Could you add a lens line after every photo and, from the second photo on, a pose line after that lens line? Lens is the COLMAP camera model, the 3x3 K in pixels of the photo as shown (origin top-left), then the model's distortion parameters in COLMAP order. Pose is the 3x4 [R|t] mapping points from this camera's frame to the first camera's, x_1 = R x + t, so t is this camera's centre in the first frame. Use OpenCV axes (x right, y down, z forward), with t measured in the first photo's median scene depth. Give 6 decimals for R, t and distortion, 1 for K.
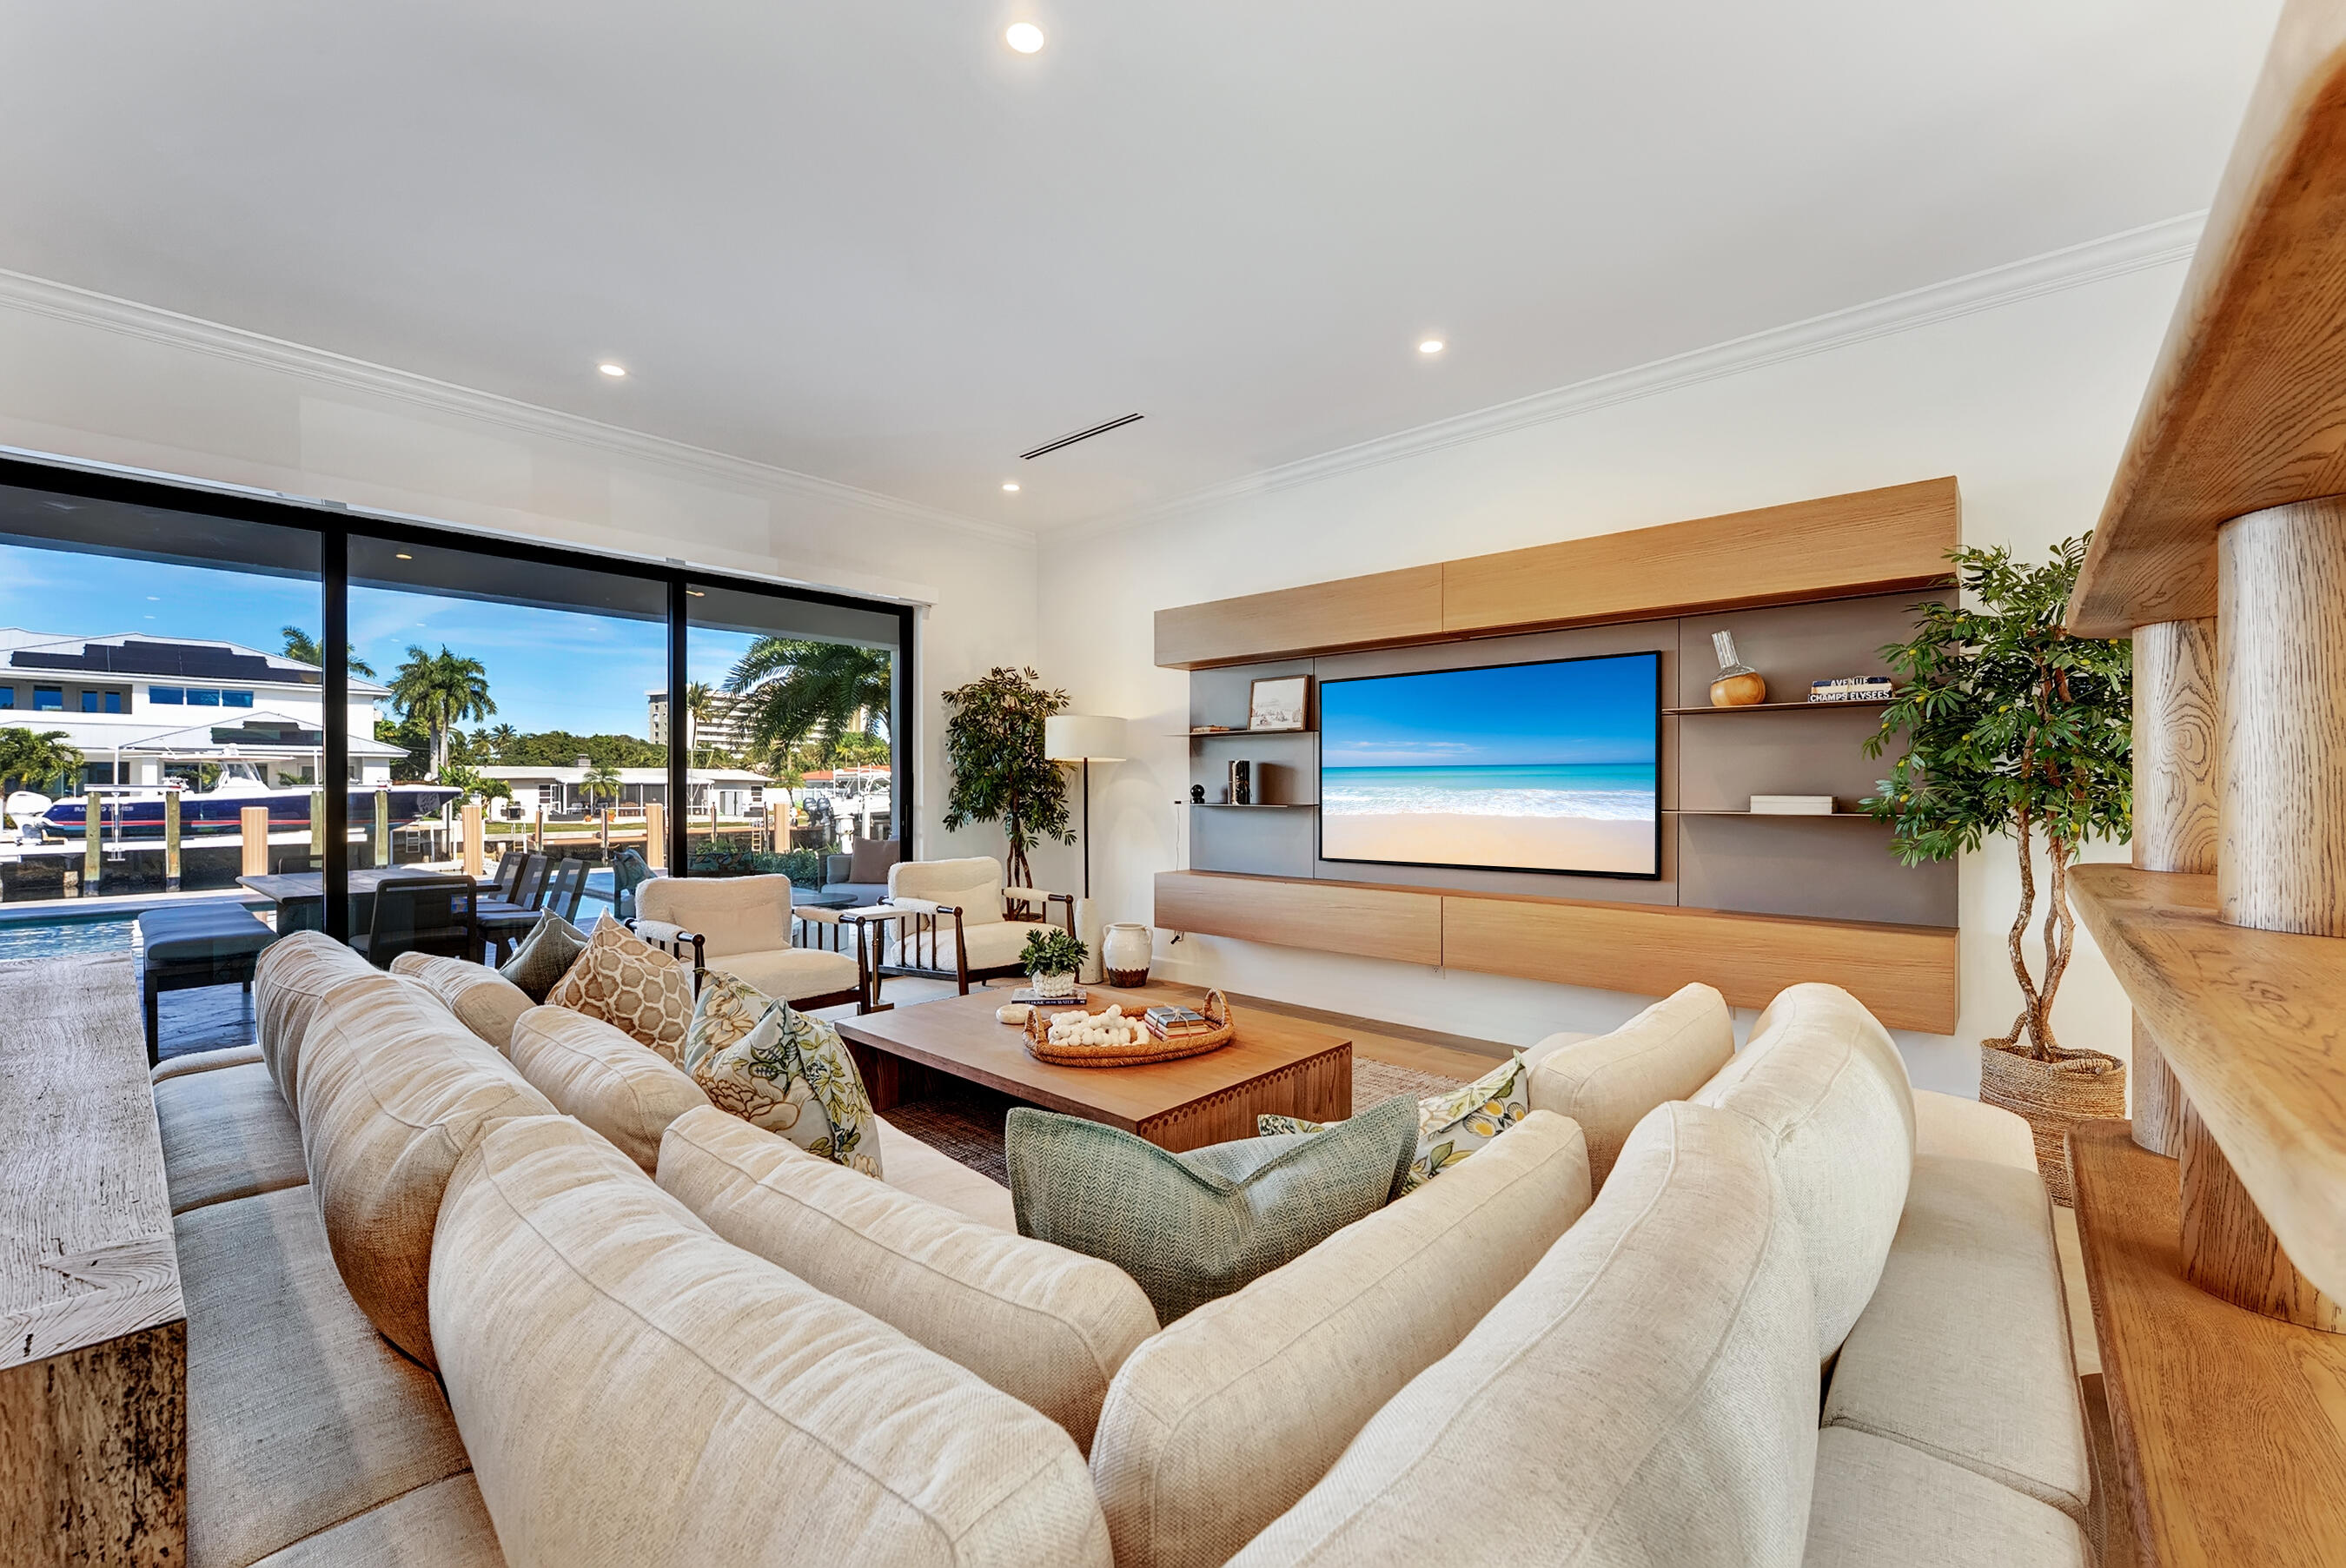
lens RADIAL K [[951.7, 0, 1187.2], [0, 951.7, 786.9], [0, 0, 1]] dist [-0.000610, 0.000818]
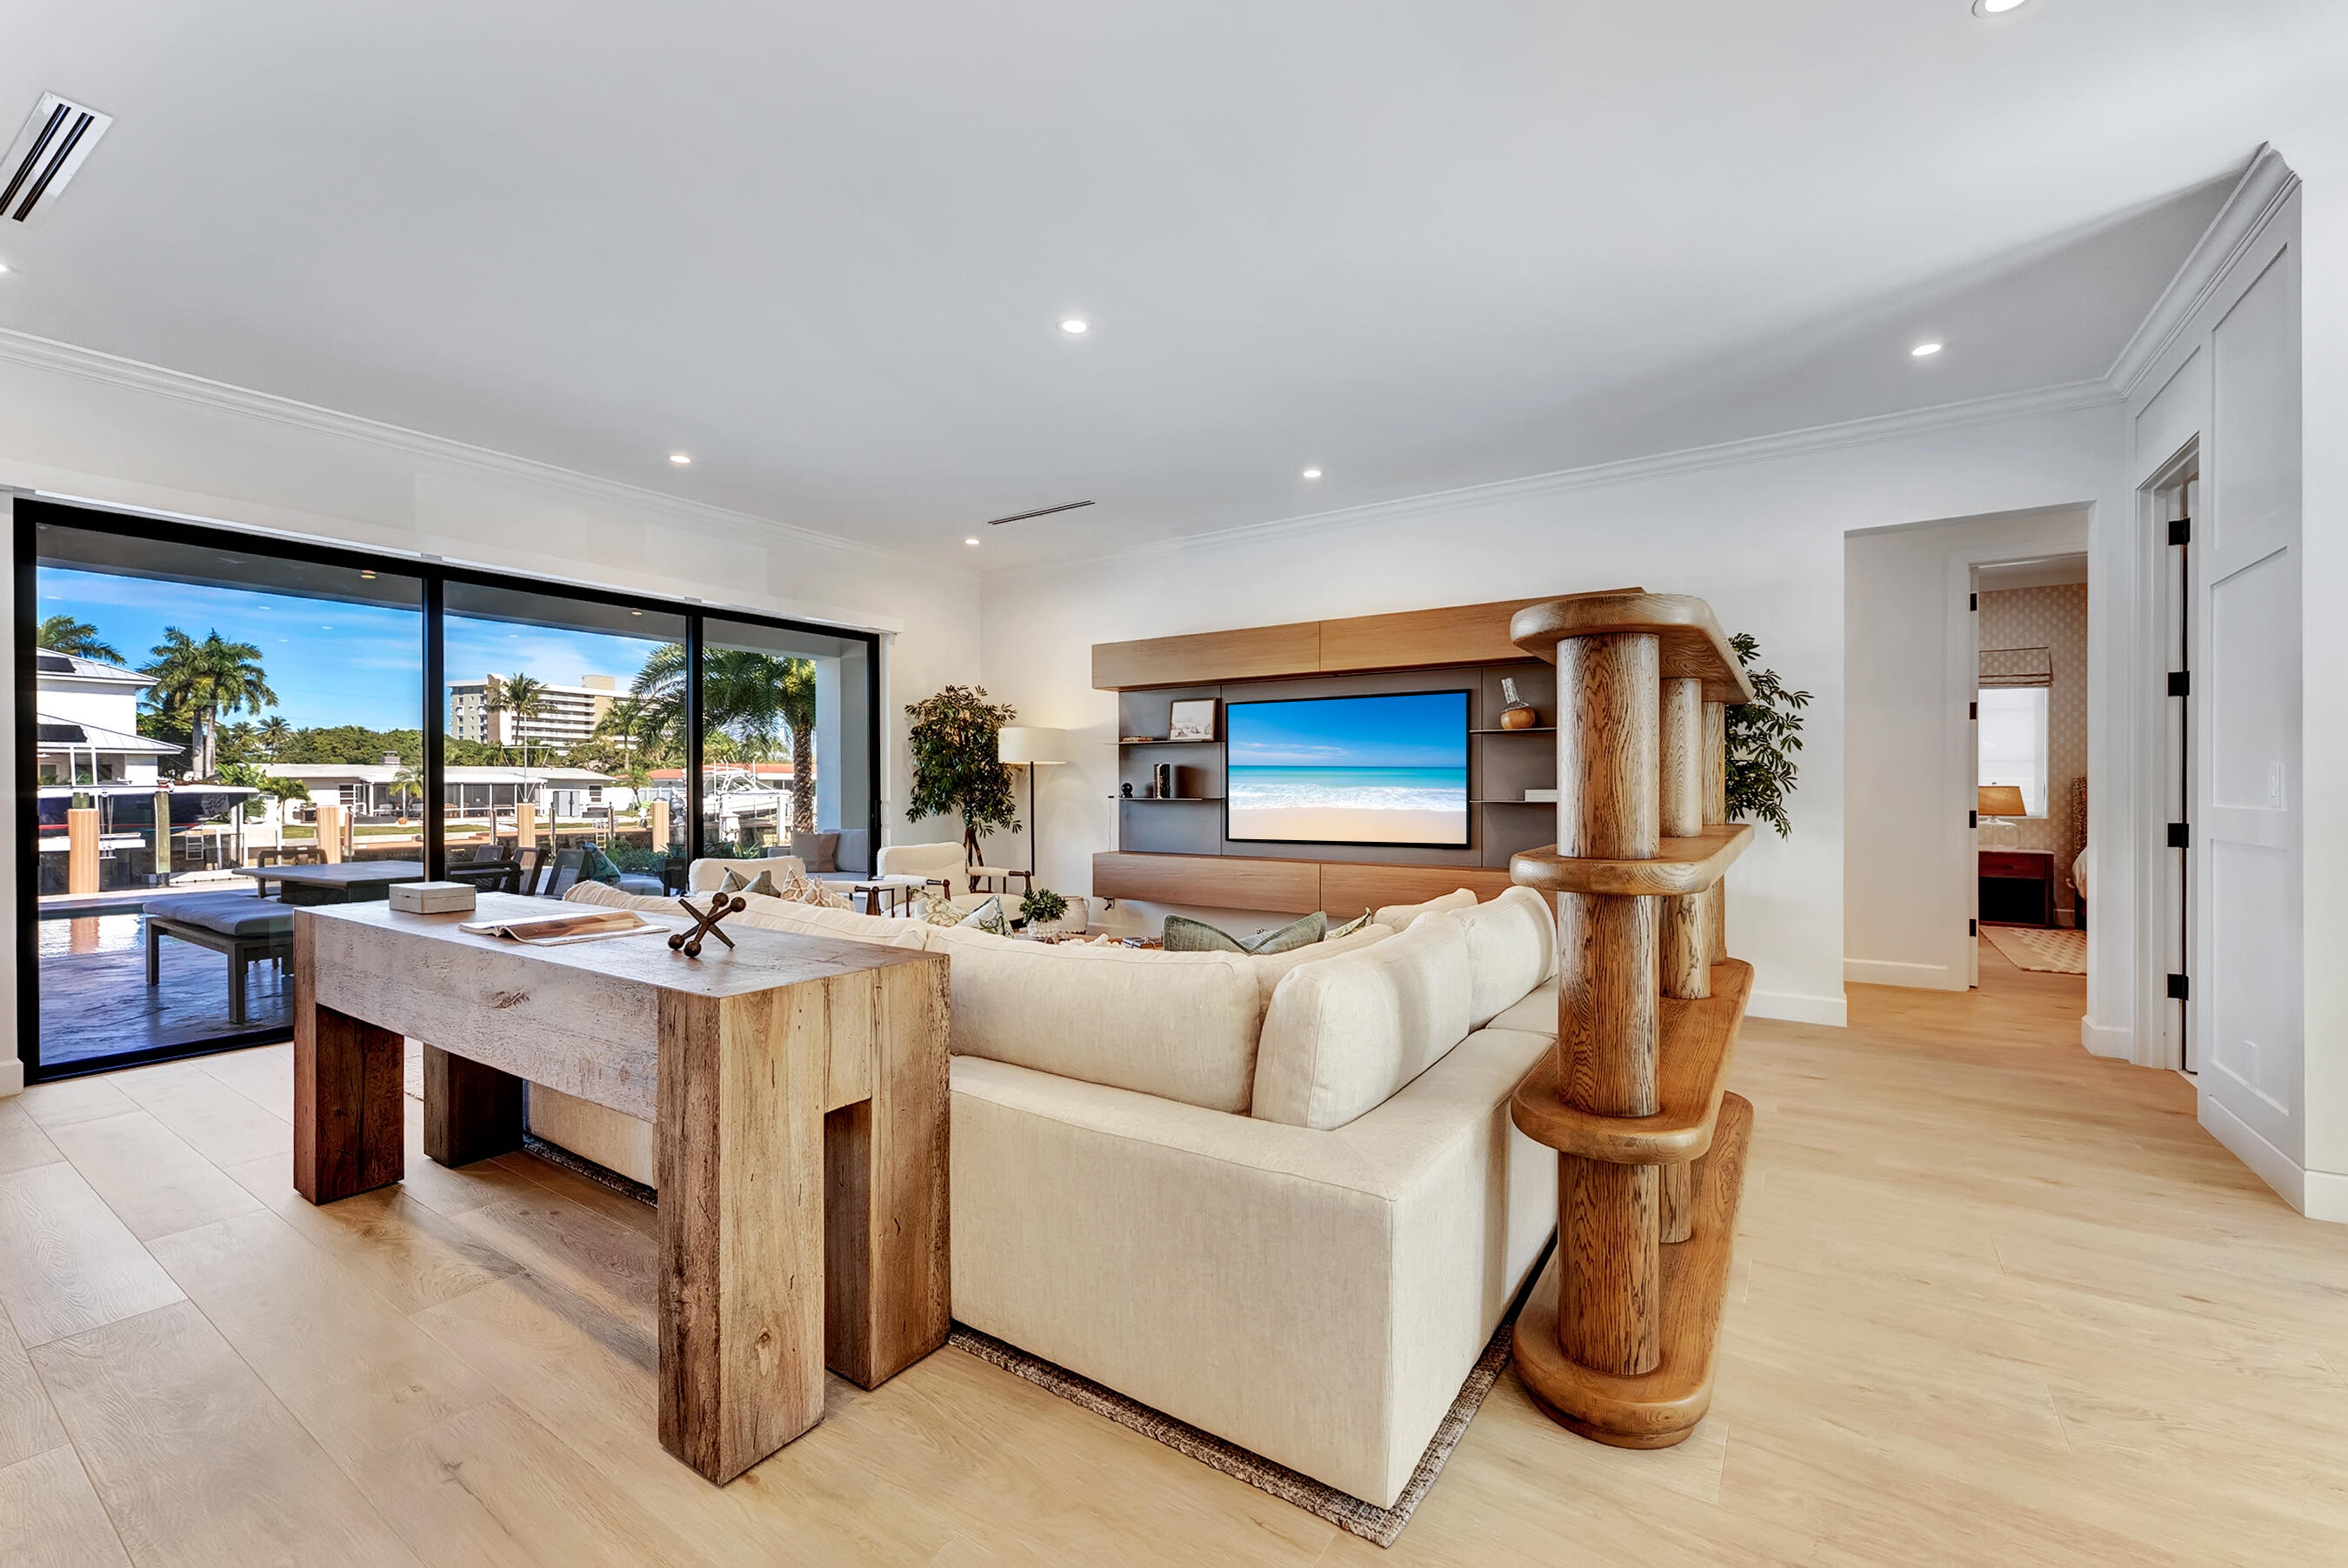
lens RADIAL K [[952.6, 0, 1158.6], [0, 952.6, 776.0], [0, 0, 1]] dist [-0.000610, 0.000818]
pose [[0.993876, -0.001508, 0.110492, -0.085909], [0.002557, 0.999953, -0.009348, 0.000342], [-0.110473, 0.009573, 0.993833, -0.255363]]
